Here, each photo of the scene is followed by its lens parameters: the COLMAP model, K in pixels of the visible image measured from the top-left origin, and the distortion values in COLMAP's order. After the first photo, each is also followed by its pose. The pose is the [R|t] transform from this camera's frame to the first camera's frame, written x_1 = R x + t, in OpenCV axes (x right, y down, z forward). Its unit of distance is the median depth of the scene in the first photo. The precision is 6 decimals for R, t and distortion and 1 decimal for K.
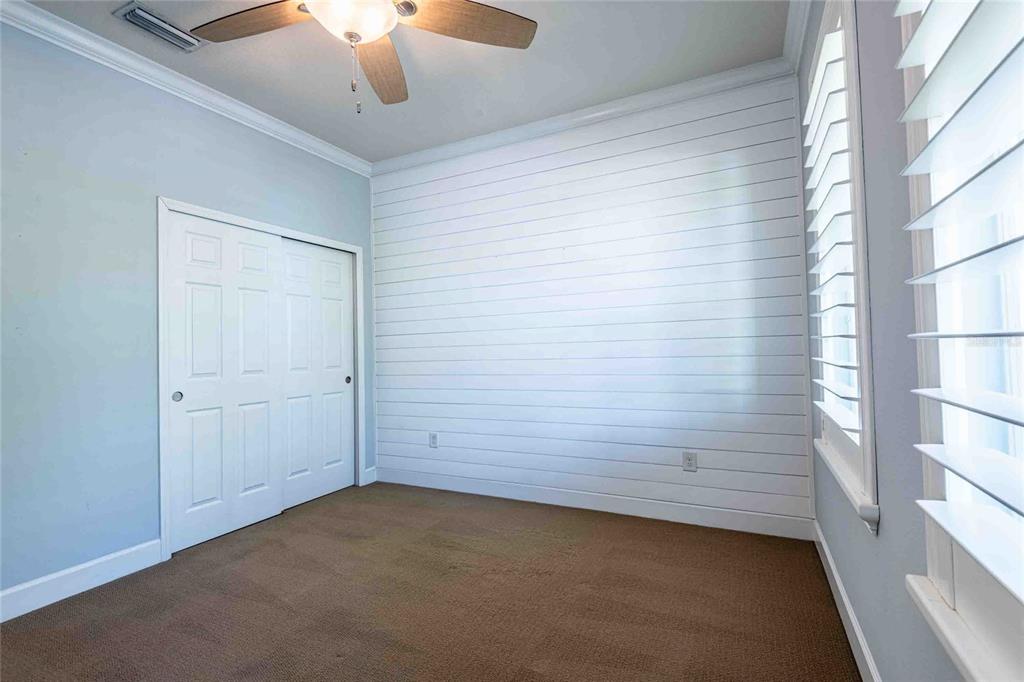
lens RADIAL K [[472.0, 0, 516.5], [0, 472.0, 330.6], [0, 0, 1]] dist [0.022363, -0.012232]
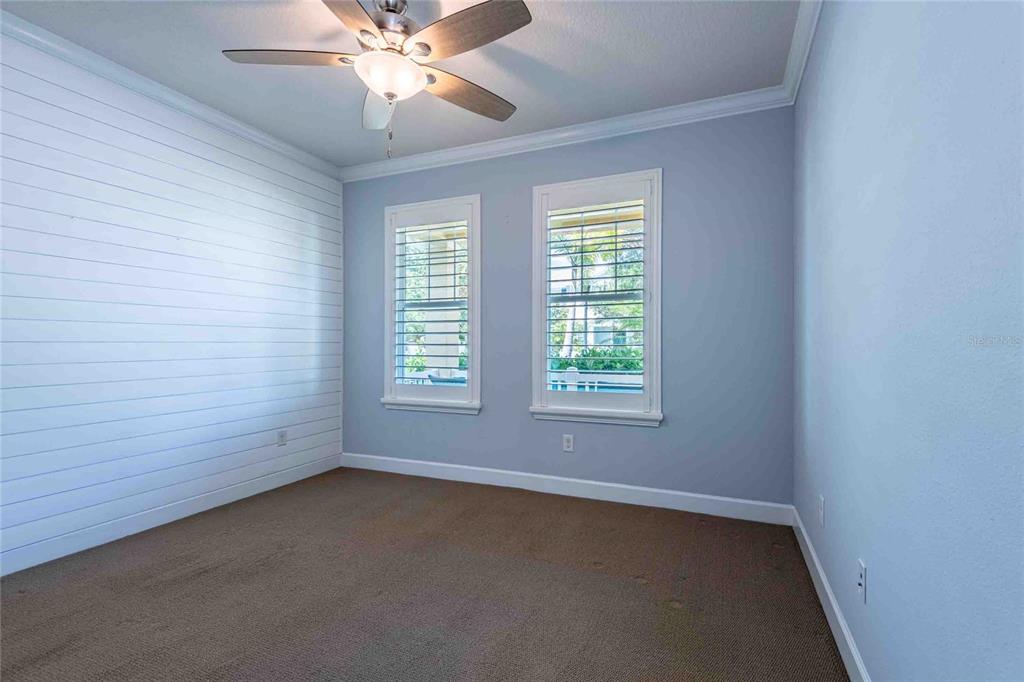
lens RADIAL K [[472.0, 0, 515.3], [0, 472.0, 345.2], [0, 0, 1]] dist [0.022363, -0.012232]
pose [[-0.059900, 0.030171, 0.997748, -0.970249], [-0.023730, 0.999218, -0.031641, 0.051109], [-0.997922, -0.025572, -0.059137, 0.455027]]
